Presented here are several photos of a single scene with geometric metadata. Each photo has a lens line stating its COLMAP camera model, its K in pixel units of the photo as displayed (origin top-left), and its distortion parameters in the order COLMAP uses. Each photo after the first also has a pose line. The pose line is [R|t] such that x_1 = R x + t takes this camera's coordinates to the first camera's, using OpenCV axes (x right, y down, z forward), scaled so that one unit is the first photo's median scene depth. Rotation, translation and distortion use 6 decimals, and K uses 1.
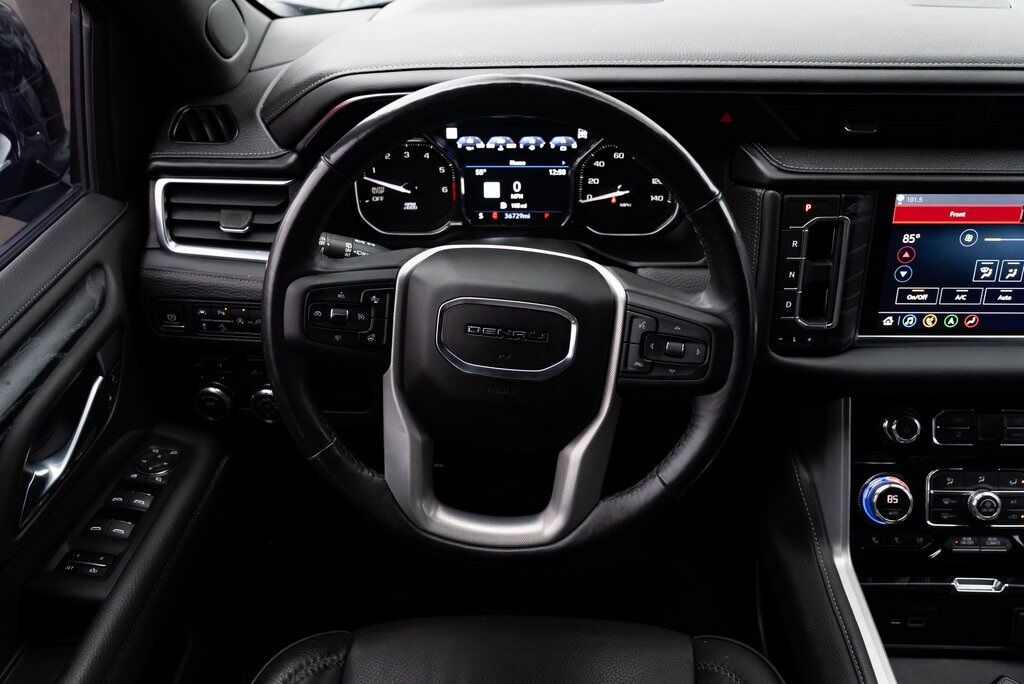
lens RADIAL K [[903.5, 0, 511.9], [0, 903.5, 340.5], [0, 0, 1]] dist [-0.007889, 0.013797]
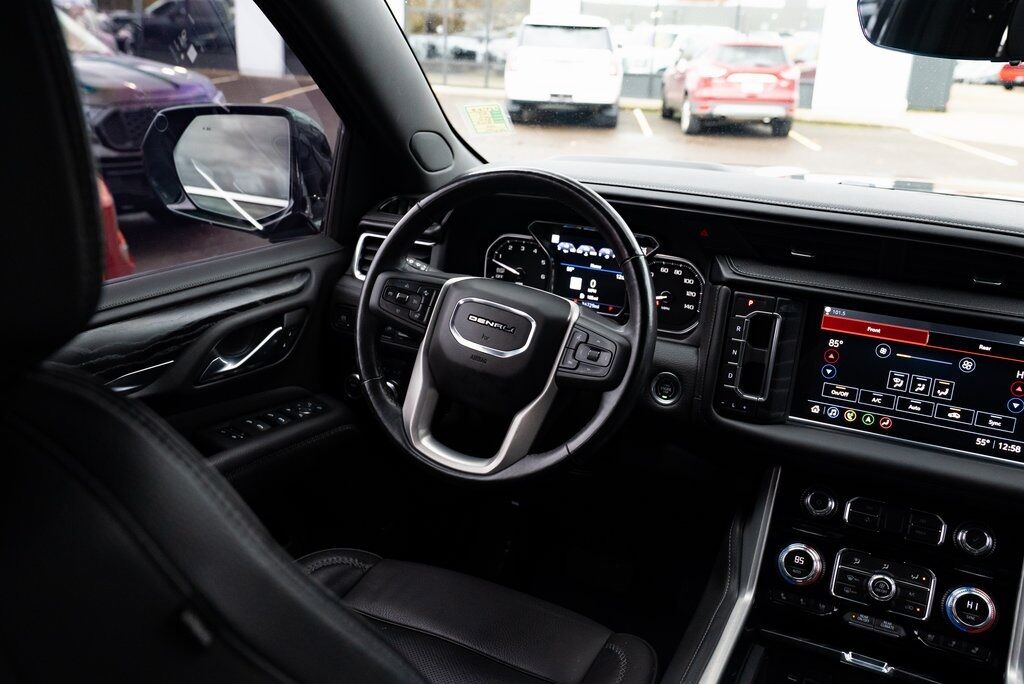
lens RADIAL K [[903.5, 0, 516.0], [0, 903.5, 343.8], [0, 0, 1]] dist [-0.007889, 0.013797]
pose [[0.906085, 0.179402, -0.383178, 0.482073], [-0.274234, 0.938681, -0.208984, 0.255541], [0.322190, 0.294438, 0.899722, -0.266299]]
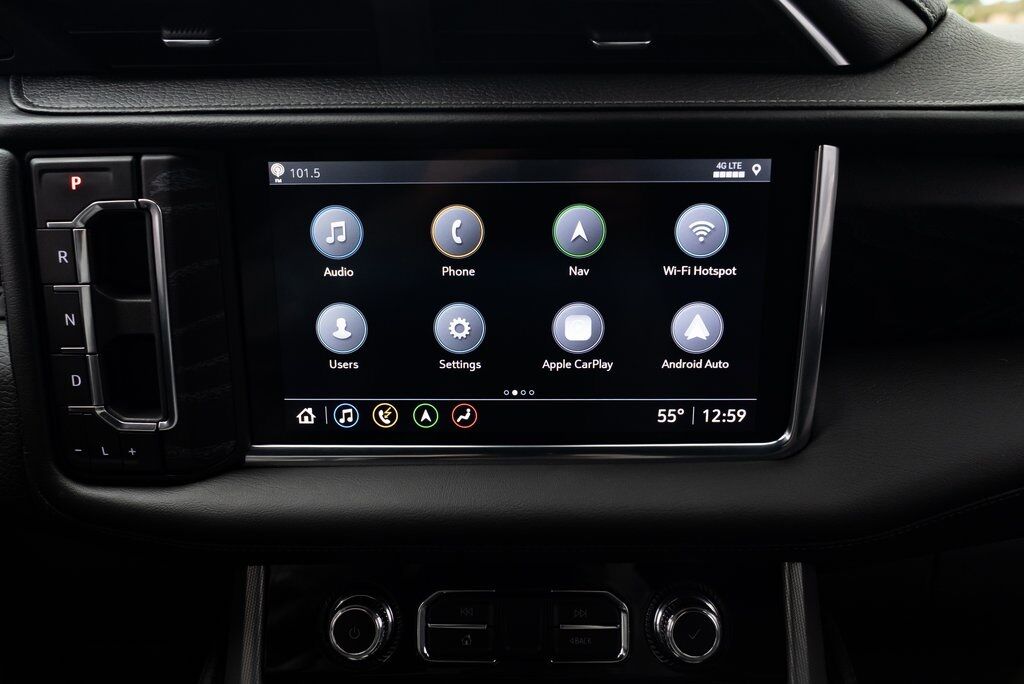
lens RADIAL K [[696.4, 0, 515.7], [0, 696.4, 339.1], [0, 0, 1]] dist [-0.040048, 0.024886]
pose [[0.999919, -0.001034, 0.012696, 0.509509], [0.003327, 0.983310, -0.181906, 0.007407], [-0.012296, 0.181934, 0.983234, 0.573512]]
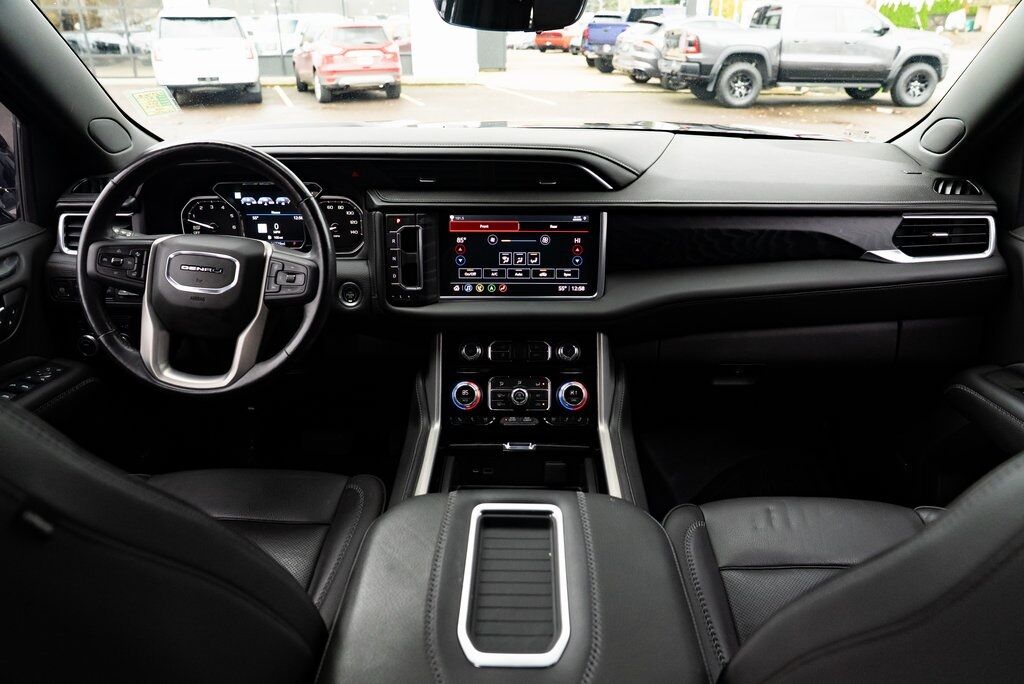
lens RADIAL K [[696.4, 0, 514.6], [0, 696.4, 339.6], [0, 0, 1]] dist [-0.040048, 0.024886]
pose [[0.999855, 0.004823, 0.016311, 0.487488], [-0.002080, 0.986434, -0.164146, 0.290196], [-0.016882, 0.164088, 0.986301, -0.322595]]
